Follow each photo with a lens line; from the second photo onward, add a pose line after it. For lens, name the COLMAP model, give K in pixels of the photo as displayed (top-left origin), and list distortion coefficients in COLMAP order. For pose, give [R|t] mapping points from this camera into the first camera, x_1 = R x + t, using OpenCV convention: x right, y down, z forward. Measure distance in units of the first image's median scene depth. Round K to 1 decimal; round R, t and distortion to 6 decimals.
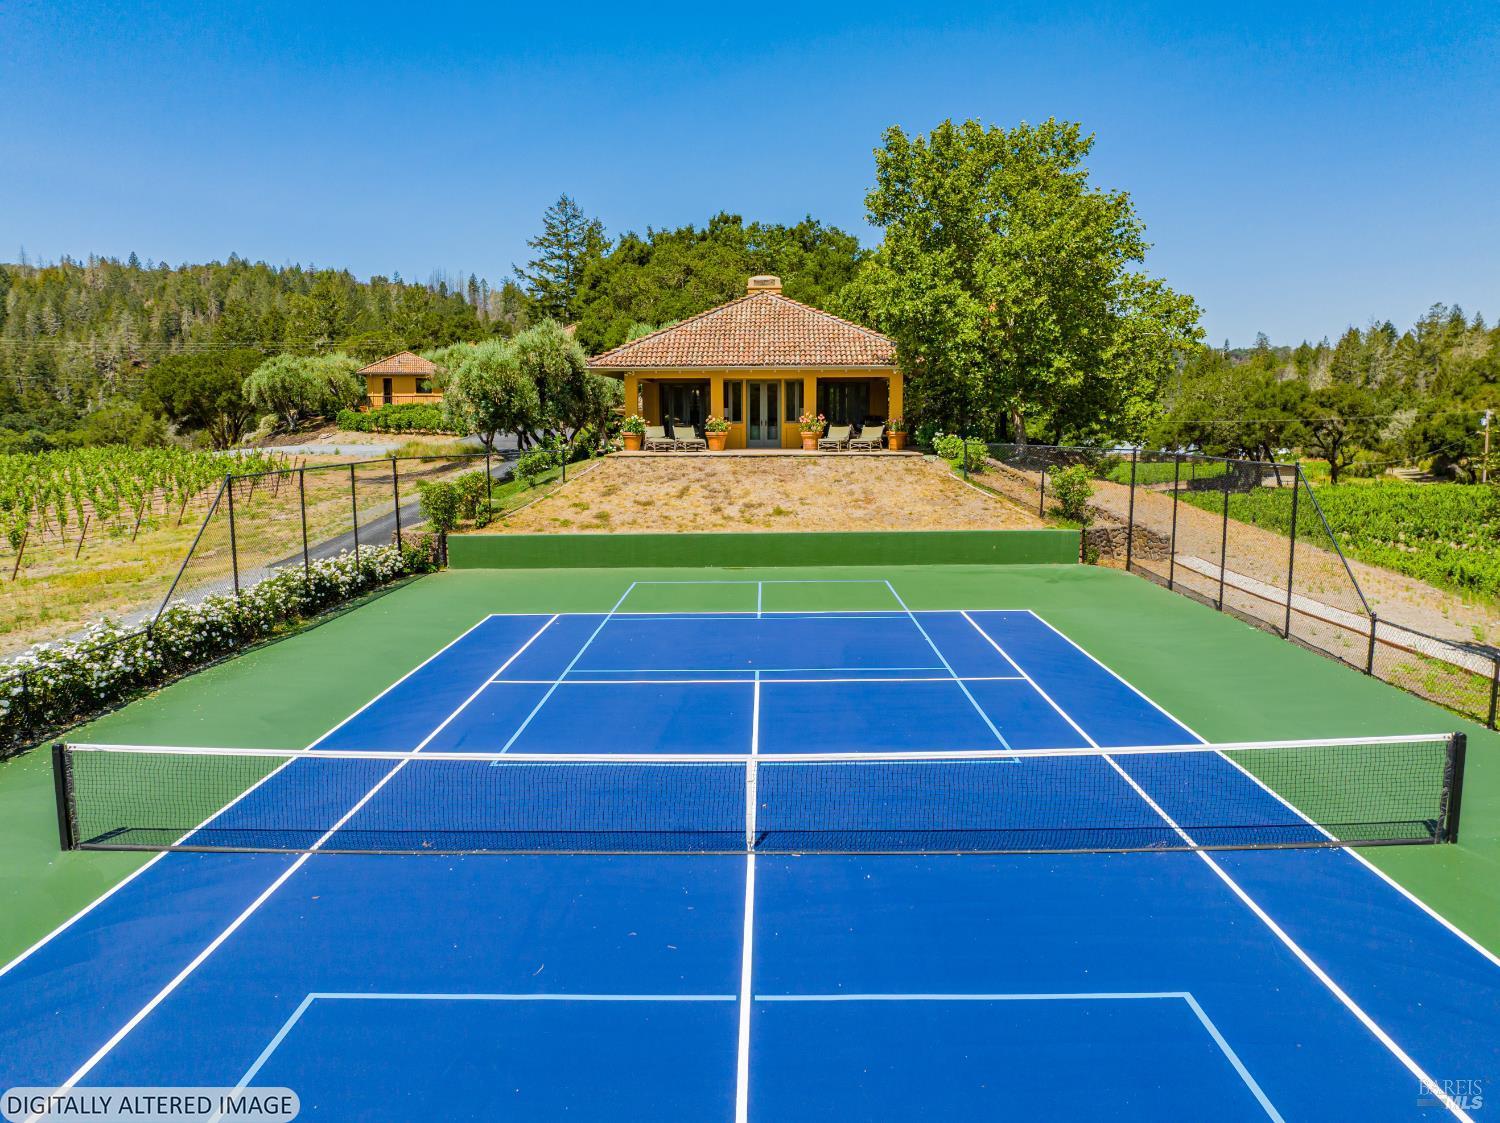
lens RADIAL K [[1078.5, 0, 750.0], [0, 1078.5, 561.5], [0, 0, 1]] dist [-0.002809, -0.054431]
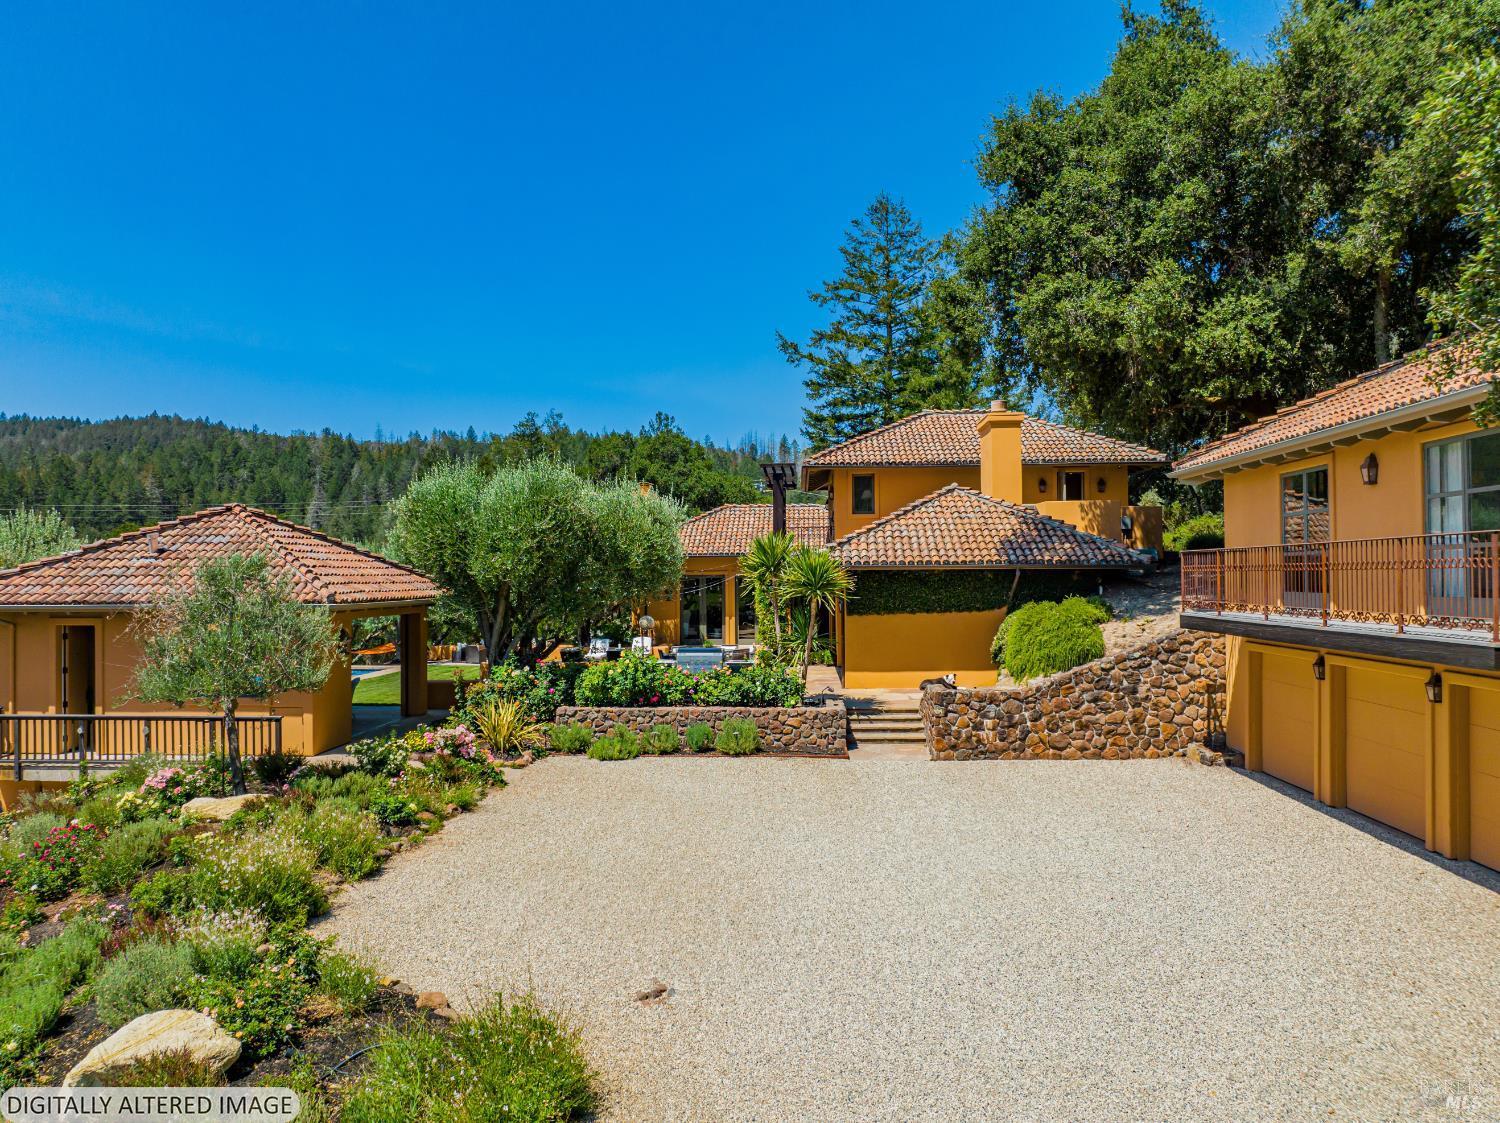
lens RADIAL K [[1078.5, 0, 750.0], [0, 1078.5, 561.5], [0, 0, 1]] dist [-0.002809, -0.054431]
pose [[0.959872, -0.009354, -0.280281, -0.093595], [-0.031440, 0.989553, -0.140697, -0.101611], [0.278669, 0.143864, 0.949551, 0.533335]]
